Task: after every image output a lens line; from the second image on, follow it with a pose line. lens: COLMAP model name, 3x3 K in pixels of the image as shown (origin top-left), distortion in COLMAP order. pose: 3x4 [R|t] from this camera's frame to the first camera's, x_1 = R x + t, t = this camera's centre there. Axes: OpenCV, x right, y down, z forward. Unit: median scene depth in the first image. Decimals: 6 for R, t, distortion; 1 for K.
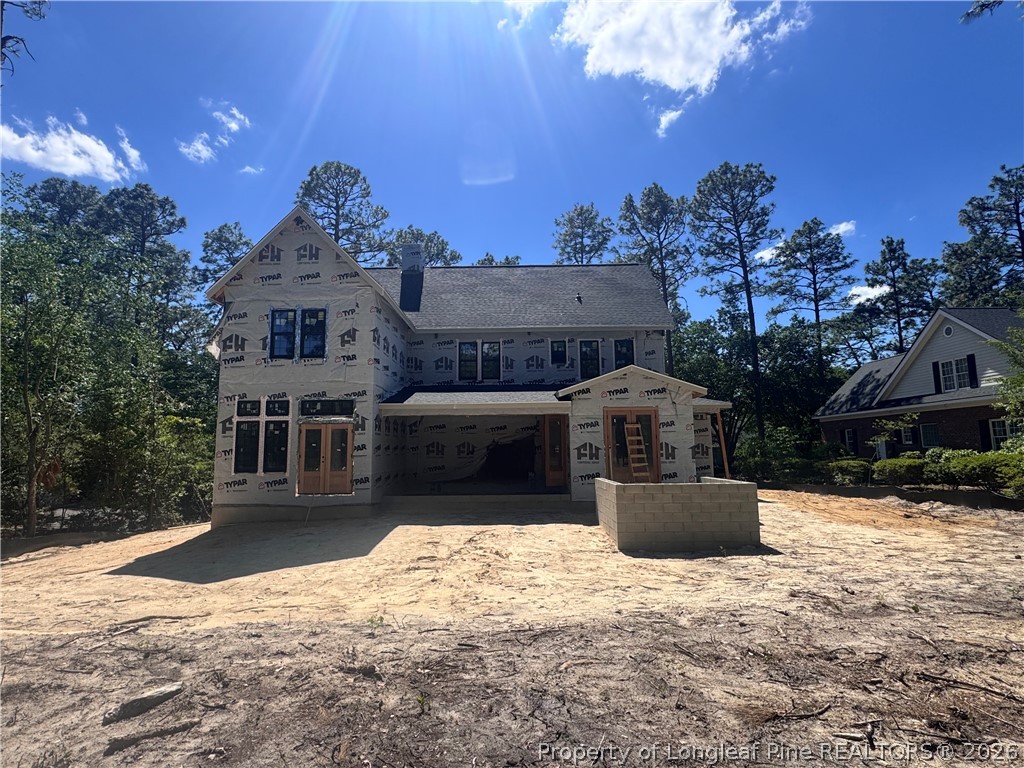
lens RADIAL K [[527.0, 0, 506.3], [0, 527.0, 386.3], [0, 0, 1]] dist [0.003763, 0.001033]
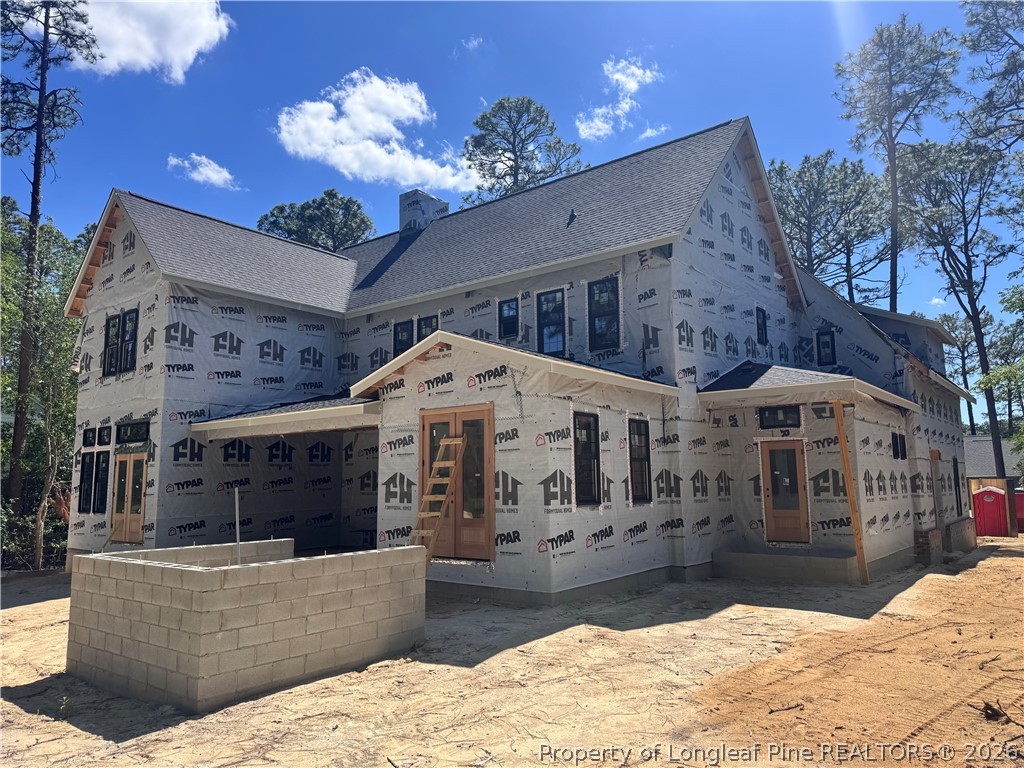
lens RADIAL K [[710.8, 0, 515.6], [0, 710.8, 385.1], [0, 0, 1]] dist [0.038394, -0.000454]
pose [[0.799711, -0.081452, -0.594834, 0.752572], [0.079261, 0.996406, -0.029880, 0.045690], [0.595130, -0.023252, 0.803293, 0.467650]]
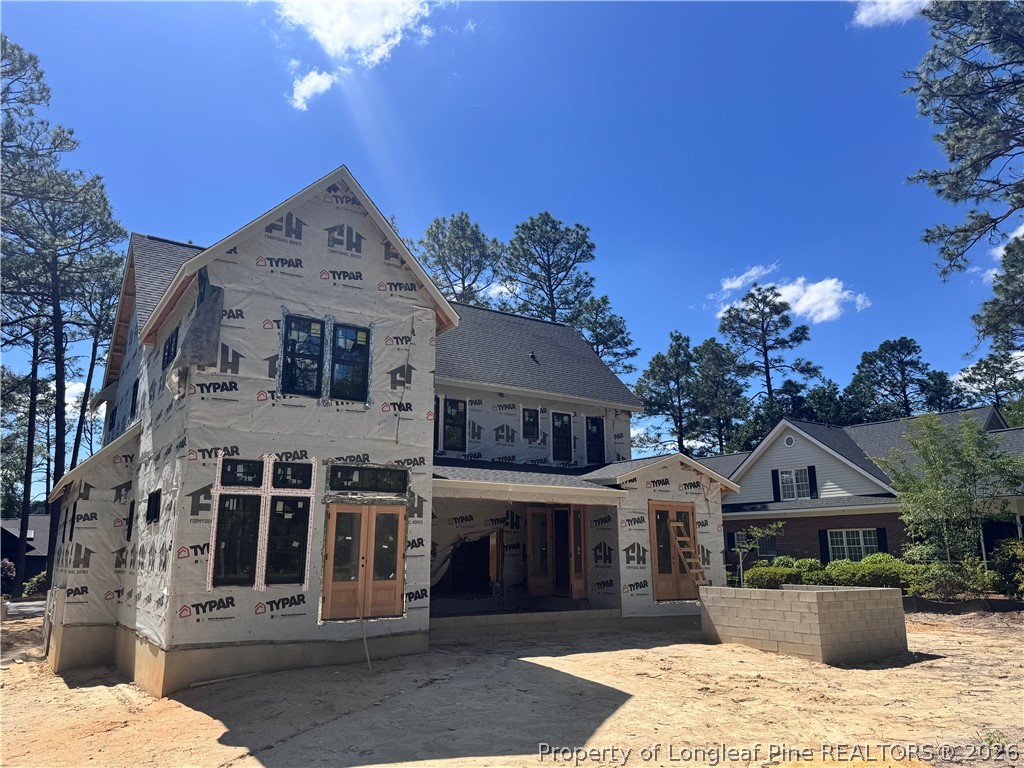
lens RADIAL K [[751.4, 0, 514.9], [0, 751.4, 381.0], [0, 0, 1]] dist [0.073279, -0.015804]
pose [[0.820873, 0.138138, 0.554153, -0.709297], [-0.075887, 0.988086, -0.133896, 0.030478], [-0.566046, 0.067859, 0.821576, 0.126462]]
